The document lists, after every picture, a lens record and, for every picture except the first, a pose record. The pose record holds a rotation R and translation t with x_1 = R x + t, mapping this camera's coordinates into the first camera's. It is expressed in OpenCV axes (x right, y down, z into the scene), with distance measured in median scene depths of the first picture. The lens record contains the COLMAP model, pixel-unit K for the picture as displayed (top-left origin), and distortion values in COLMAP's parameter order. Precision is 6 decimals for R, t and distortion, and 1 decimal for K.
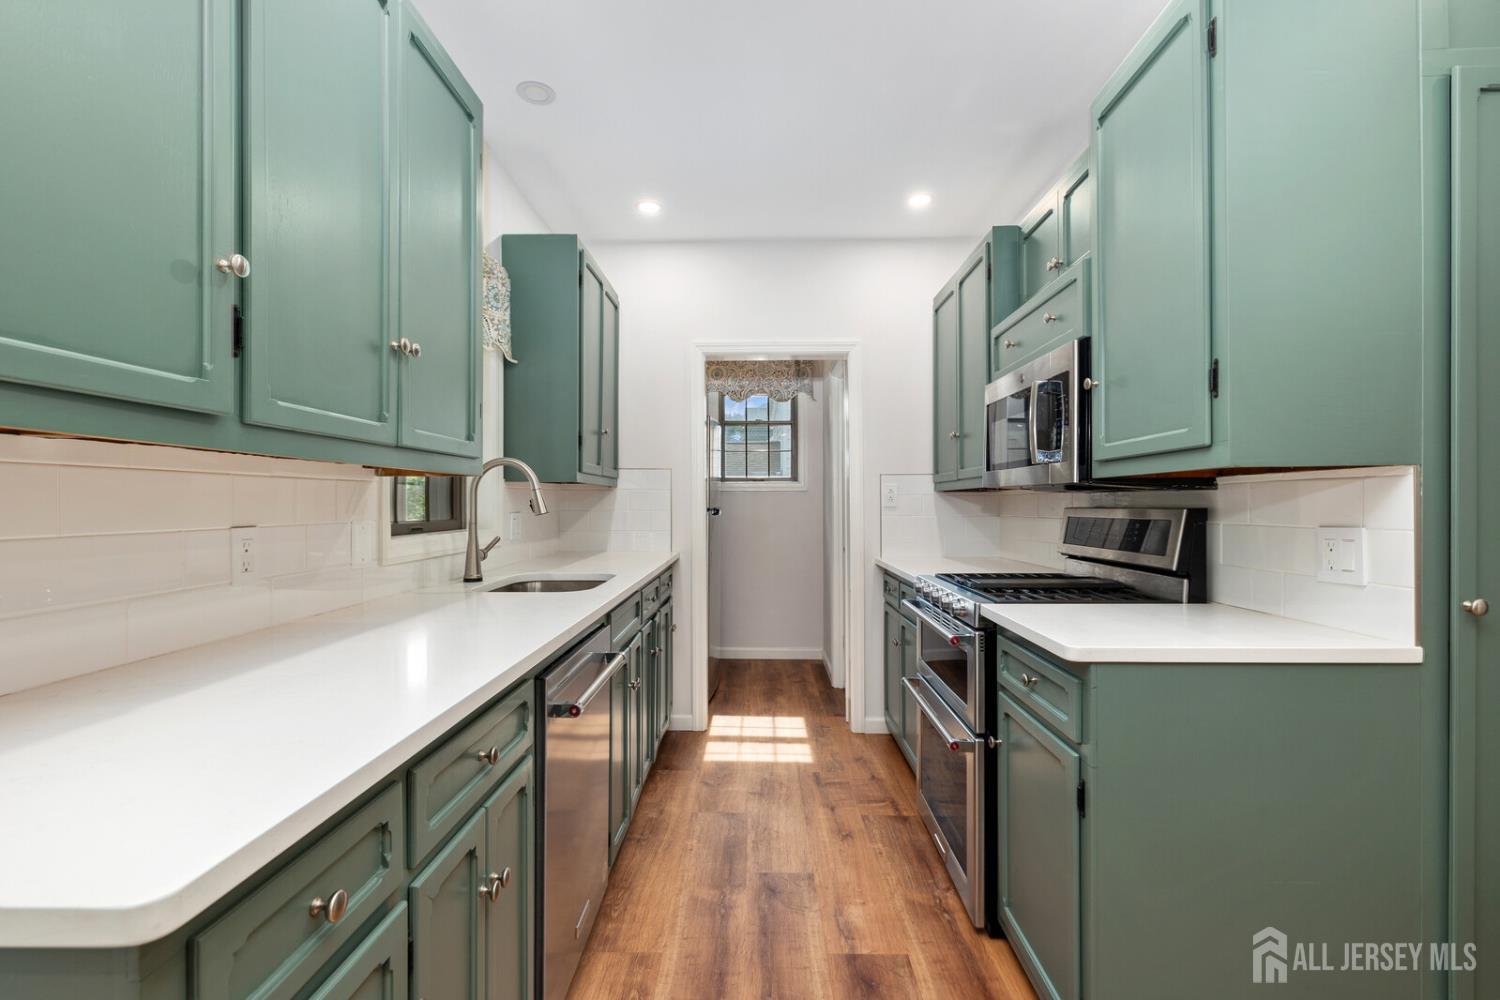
lens RADIAL K [[651.9, 0, 740.7], [0, 651.9, 506.3], [0, 0, 1]] dist [-0.000500, 0.000009]
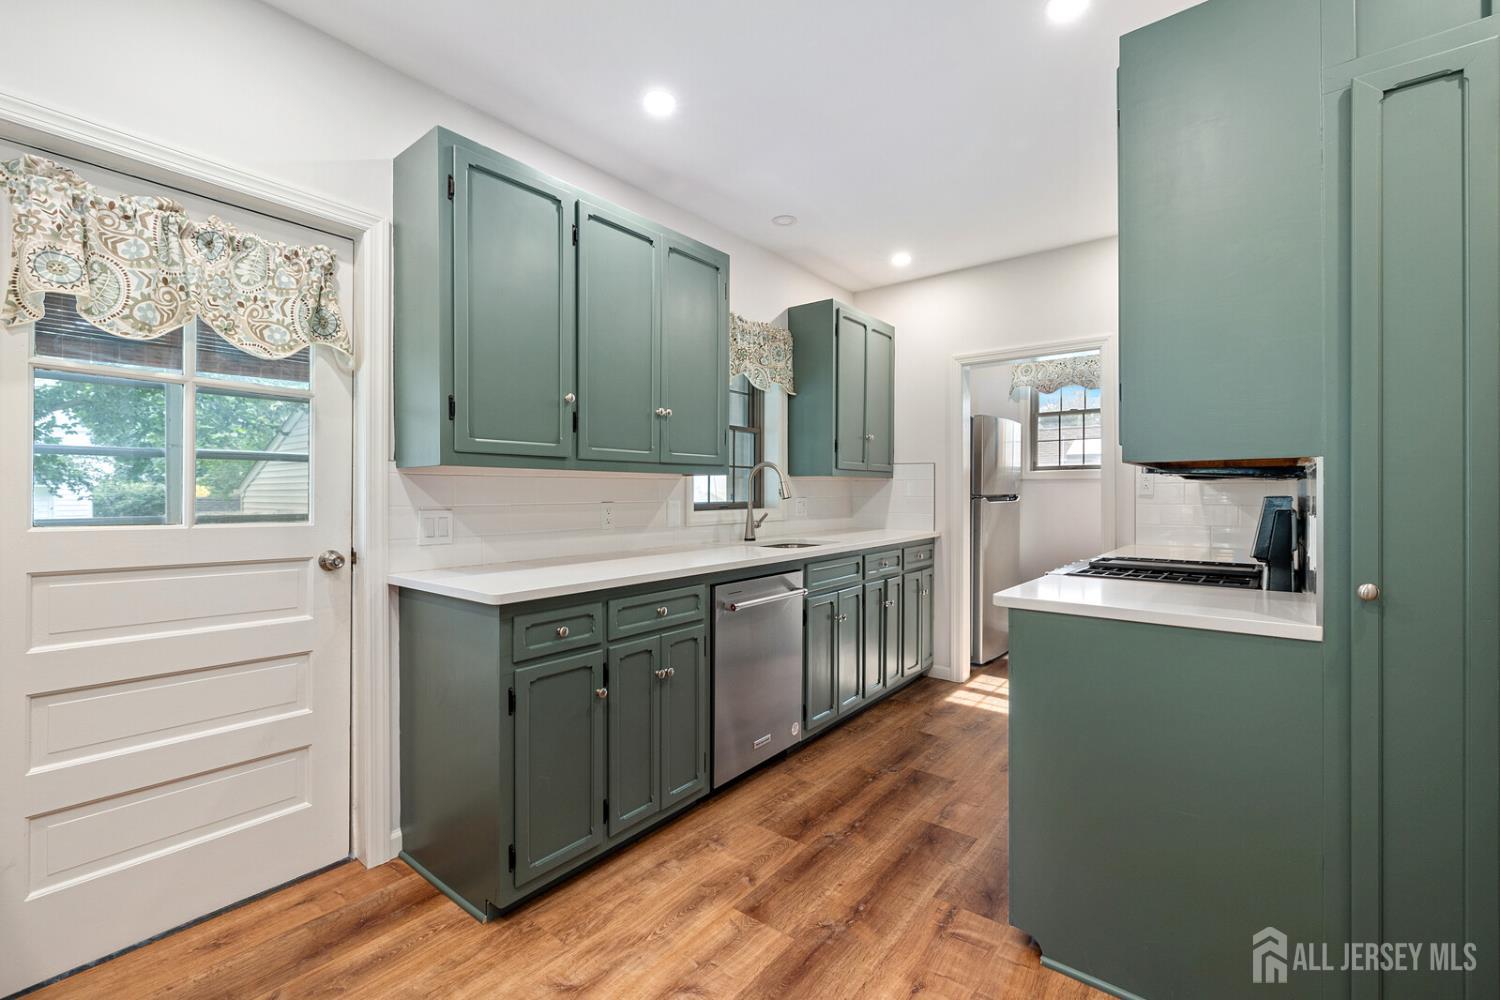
lens RADIAL K [[616.1, 0, 752.0], [0, 616.1, 495.5], [0, 0, 1]] dist [-0.000388, -0.000014]
pose [[0.800214, 0.002288, -0.599711, 0.476616], [0.000091, 0.999992, 0.003937, -0.000778], [0.599715, -0.003205, 0.800207, -0.189372]]
